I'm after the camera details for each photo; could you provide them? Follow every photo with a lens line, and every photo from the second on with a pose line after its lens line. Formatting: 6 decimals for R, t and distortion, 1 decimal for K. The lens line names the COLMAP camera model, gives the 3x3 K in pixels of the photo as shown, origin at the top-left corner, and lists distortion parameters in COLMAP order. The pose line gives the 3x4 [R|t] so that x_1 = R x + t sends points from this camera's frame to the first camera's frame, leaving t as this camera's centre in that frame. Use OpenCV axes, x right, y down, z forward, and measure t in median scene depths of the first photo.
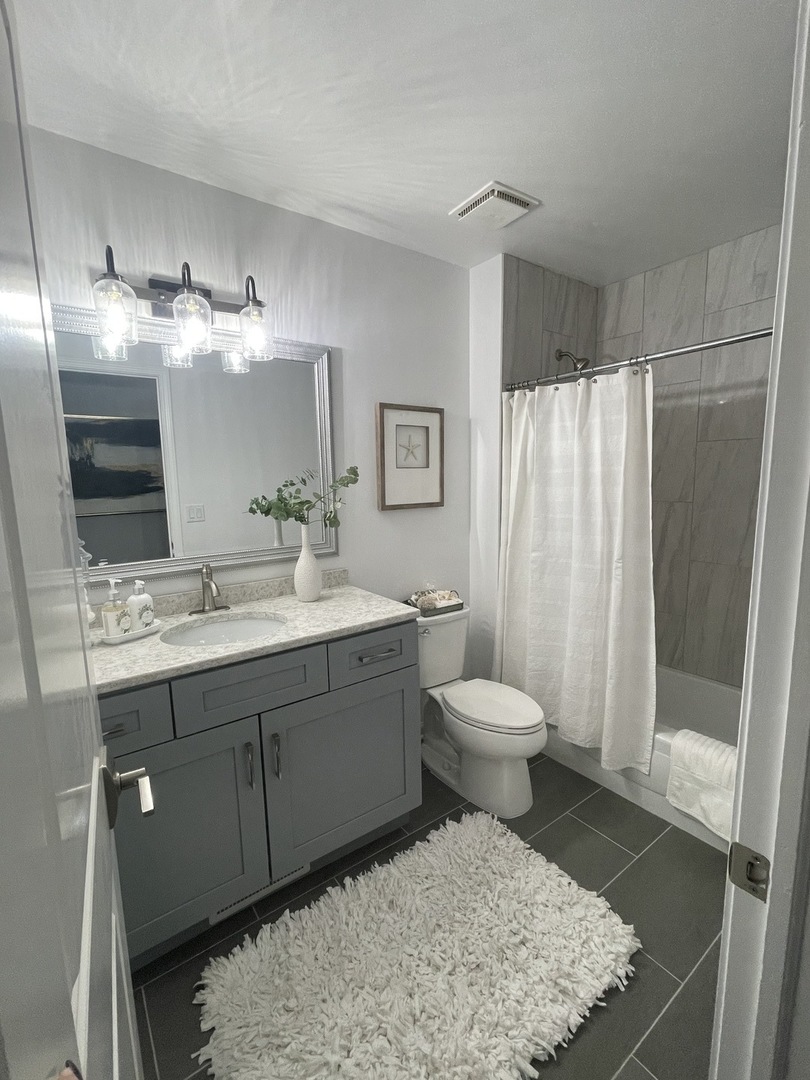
lens RADIAL K [[498.2, 0, 412.3], [0, 498.2, 542.7], [0, 0, 1]] dist [-0.001275, -0.001167]
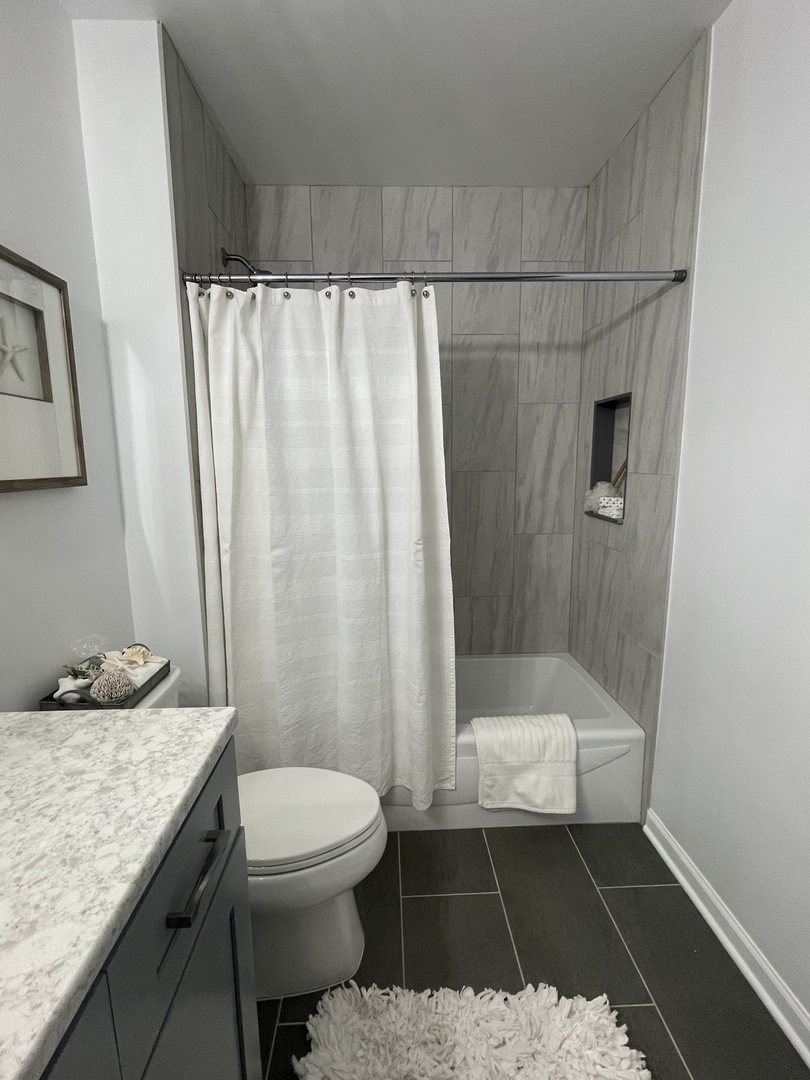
lens RADIAL K [[498.2, 0, 404.7], [0, 498.2, 542.3], [0, 0, 1]] dist [-0.001275, -0.001167]
pose [[0.557151, -0.122797, 0.821282, -0.200015], [0.114854, 0.990896, 0.070242, -0.016857], [-0.822430, 0.055192, 0.566182, 0.520544]]
